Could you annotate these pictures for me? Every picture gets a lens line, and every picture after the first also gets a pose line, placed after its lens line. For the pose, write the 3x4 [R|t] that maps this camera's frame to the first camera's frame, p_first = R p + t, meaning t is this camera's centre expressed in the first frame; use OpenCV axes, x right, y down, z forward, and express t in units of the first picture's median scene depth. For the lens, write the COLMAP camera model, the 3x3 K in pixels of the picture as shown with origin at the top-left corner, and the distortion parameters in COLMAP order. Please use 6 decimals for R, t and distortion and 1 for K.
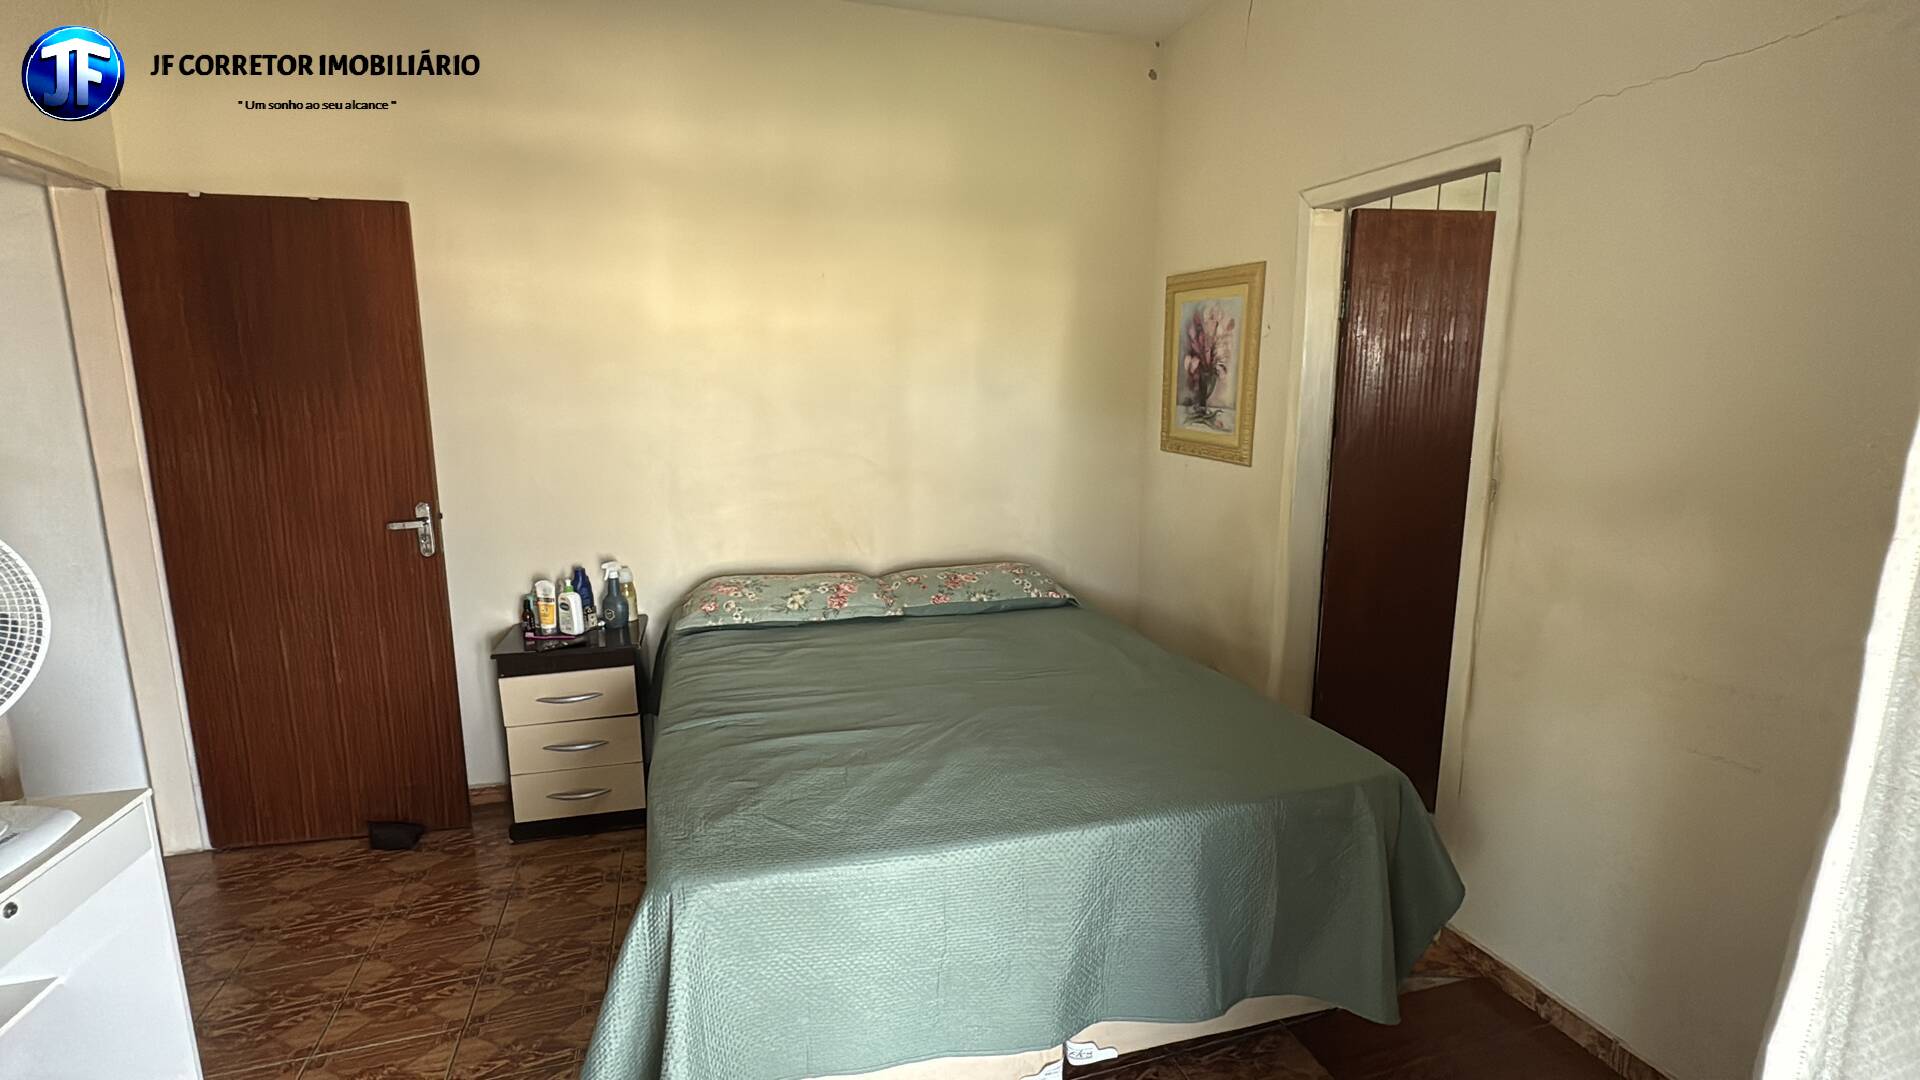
lens RADIAL K [[872.9, 0, 961.6], [0, 872.9, 541.8], [0, 0, 1]] dist [-0.002744, 0.000071]
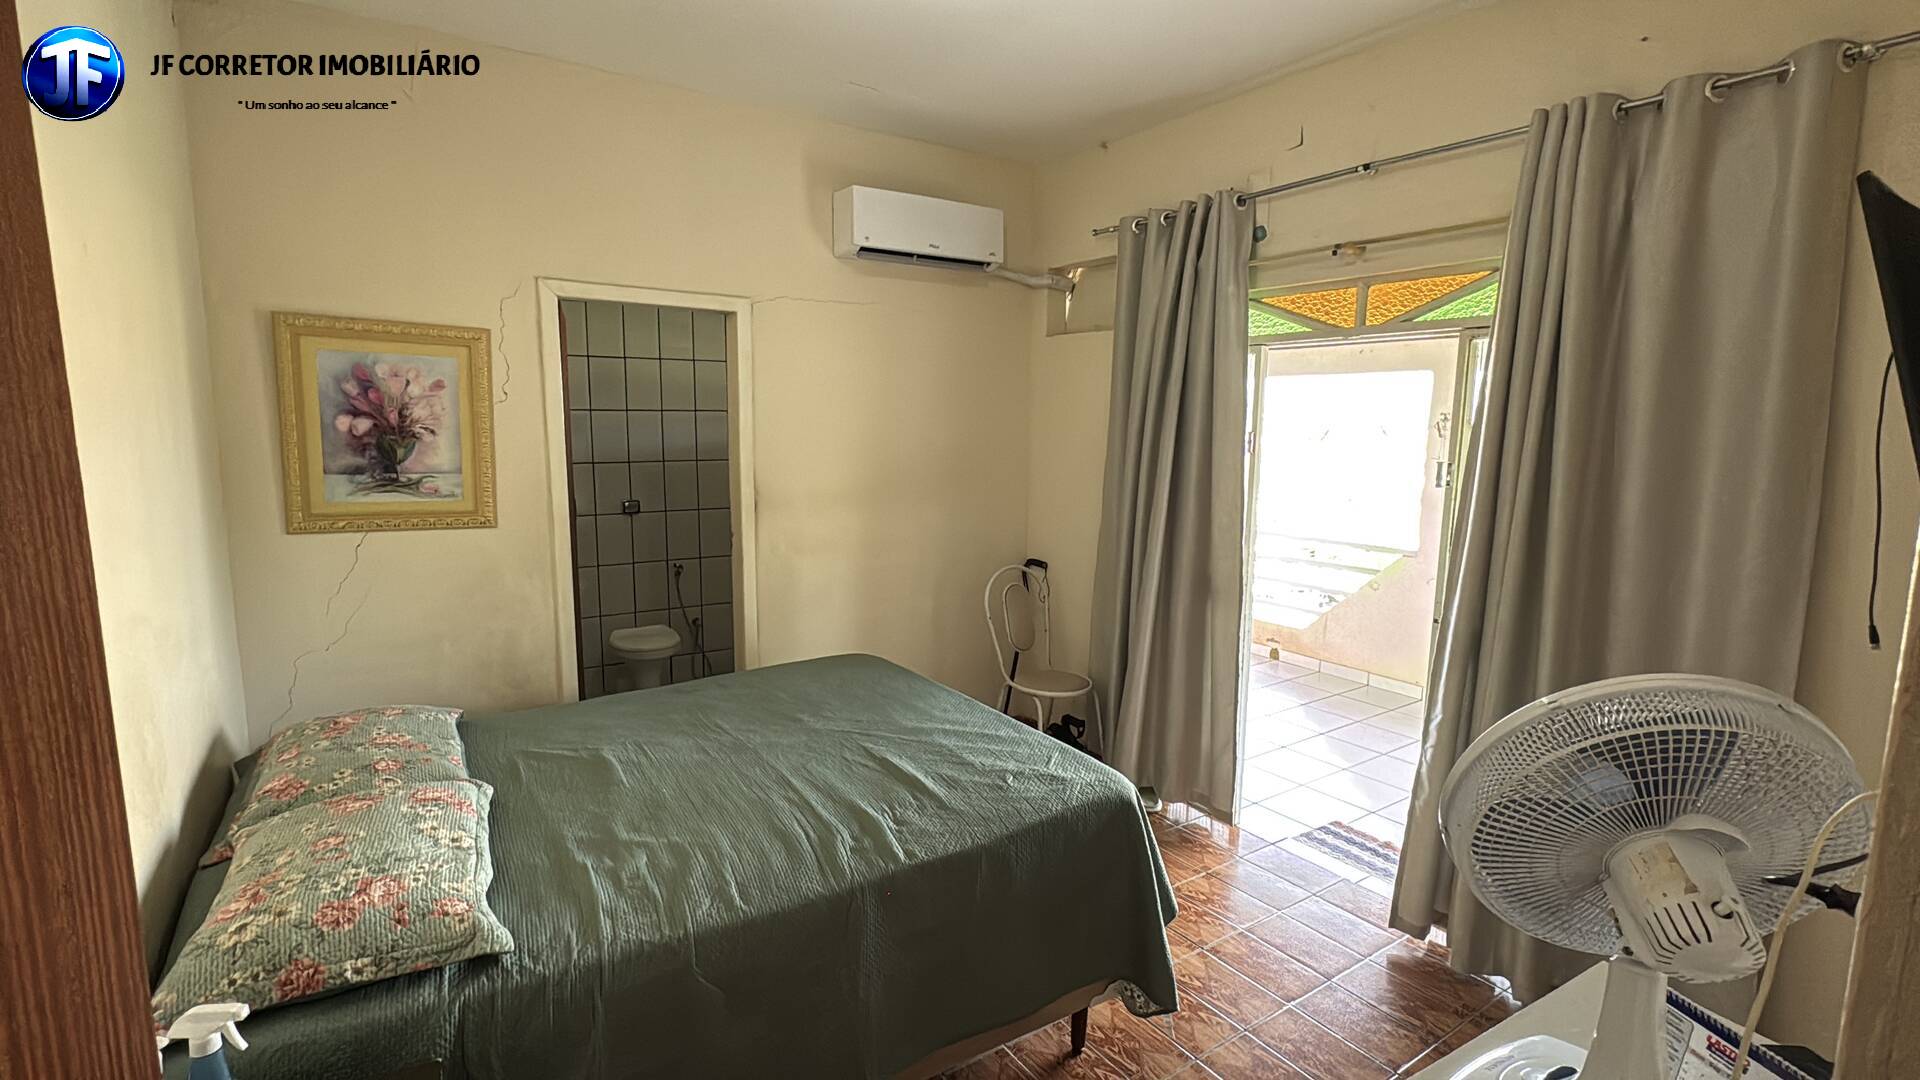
lens RADIAL K [[872.9, 0, 961.7], [0, 872.9, 545.6], [0, 0, 1]] dist [-0.002744, 0.000071]
pose [[-0.289619, -0.145442, 0.946027, -0.744167], [0.156772, 0.967831, 0.196789, -0.170206], [-0.944216, 0.205304, -0.257501, 0.710344]]
